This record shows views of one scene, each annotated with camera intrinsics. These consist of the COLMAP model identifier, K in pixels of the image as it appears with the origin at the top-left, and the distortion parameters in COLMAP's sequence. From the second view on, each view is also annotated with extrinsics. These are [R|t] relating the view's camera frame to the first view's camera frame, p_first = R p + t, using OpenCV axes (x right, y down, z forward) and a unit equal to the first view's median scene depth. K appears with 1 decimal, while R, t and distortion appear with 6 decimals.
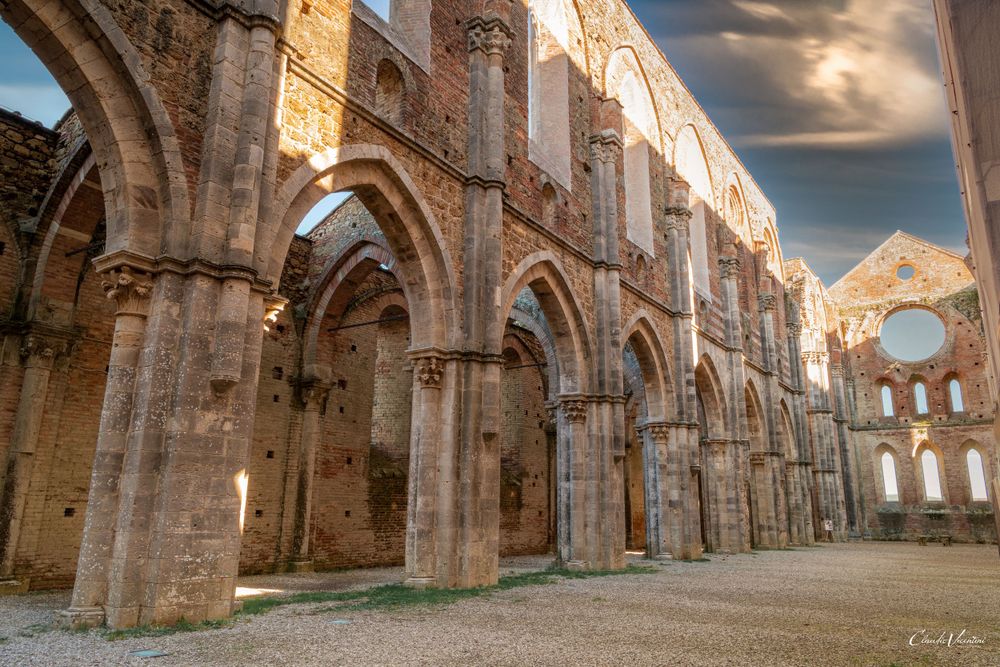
lens RADIAL K [[686.3, 0, 500.0], [0, 686.3, 333.5], [0, 0, 1]] dist [0.011144, -0.004160]
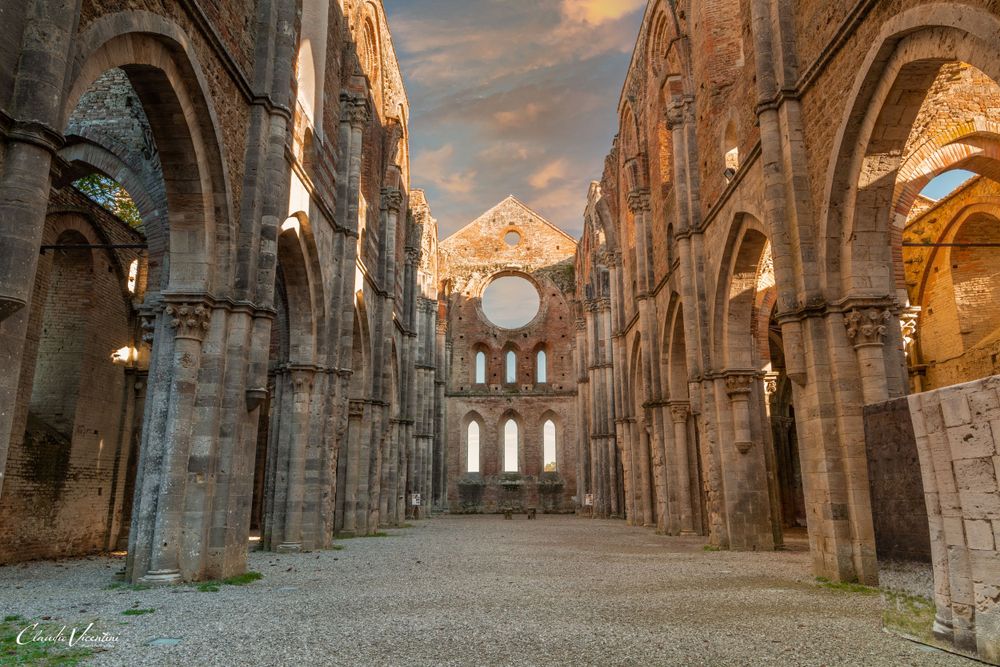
lens RADIAL K [[686.3, 0, 500.0], [0, 686.3, 333.5], [0, 0, 1]] dist [0.011144, -0.004160]
pose [[0.829773, 0.110481, 0.547057, 0.091699], [-0.128516, 0.991693, -0.005346, 0.079008], [-0.543103, -0.065870, 0.837078, 0.292184]]
